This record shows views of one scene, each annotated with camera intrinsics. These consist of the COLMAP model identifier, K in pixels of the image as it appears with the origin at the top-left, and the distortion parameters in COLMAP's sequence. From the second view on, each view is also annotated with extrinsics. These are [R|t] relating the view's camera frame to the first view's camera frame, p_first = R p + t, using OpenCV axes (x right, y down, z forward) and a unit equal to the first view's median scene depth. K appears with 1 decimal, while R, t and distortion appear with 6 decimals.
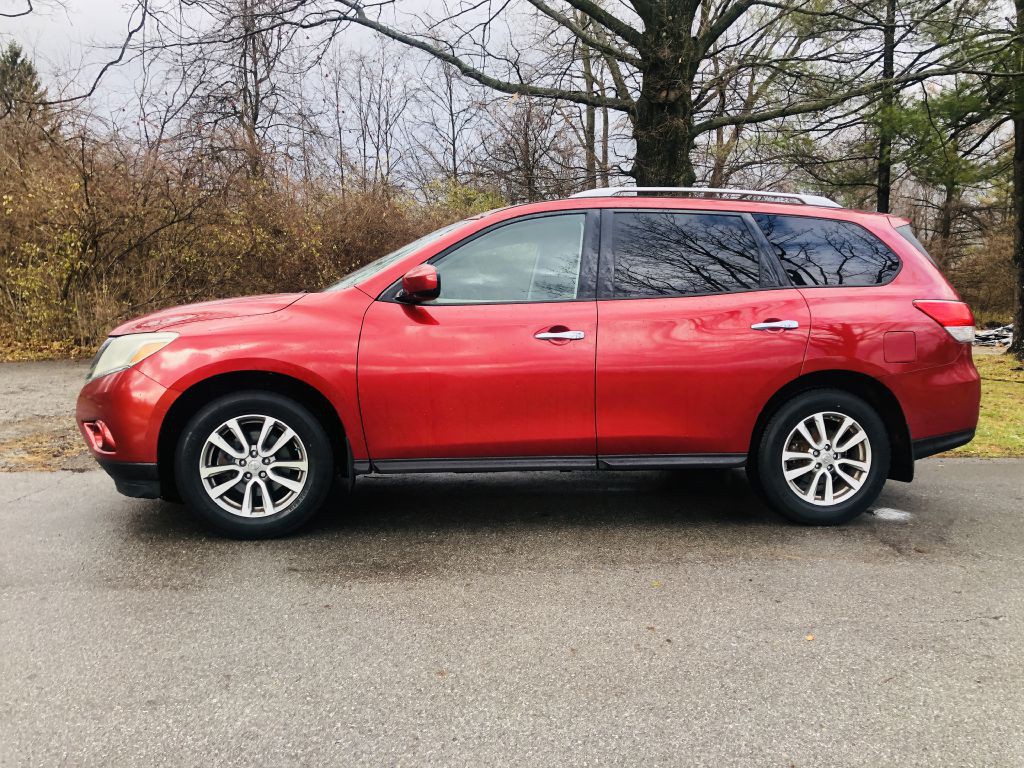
lens RADIAL K [[839.9, 0, 499.0], [0, 839.9, 390.0], [0, 0, 1]] dist [0.017201, -0.001736]
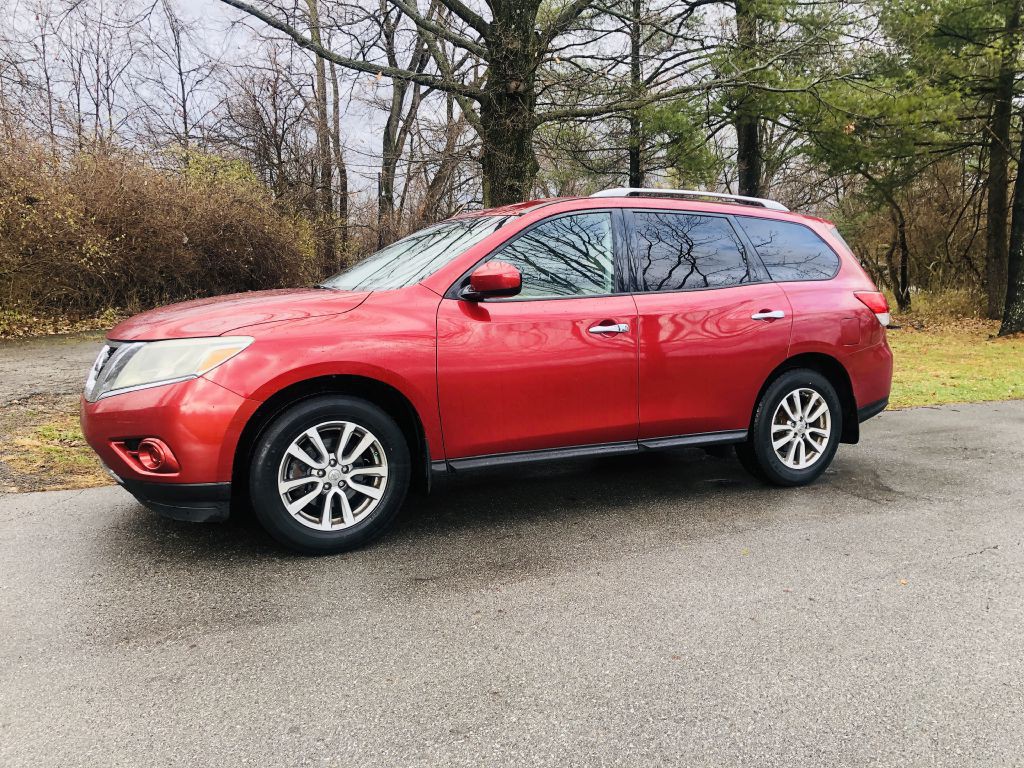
lens RADIAL K [[836.8, 0, 512.0], [0, 836.8, 384.0], [0, 0, 1]] dist [0.023311, -0.013534]
pose [[0.936066, -0.045144, 0.348916, -0.395359], [0.036327, 0.998835, 0.031776, -0.032177], [-0.349944, -0.017069, 0.936615, 0.049768]]
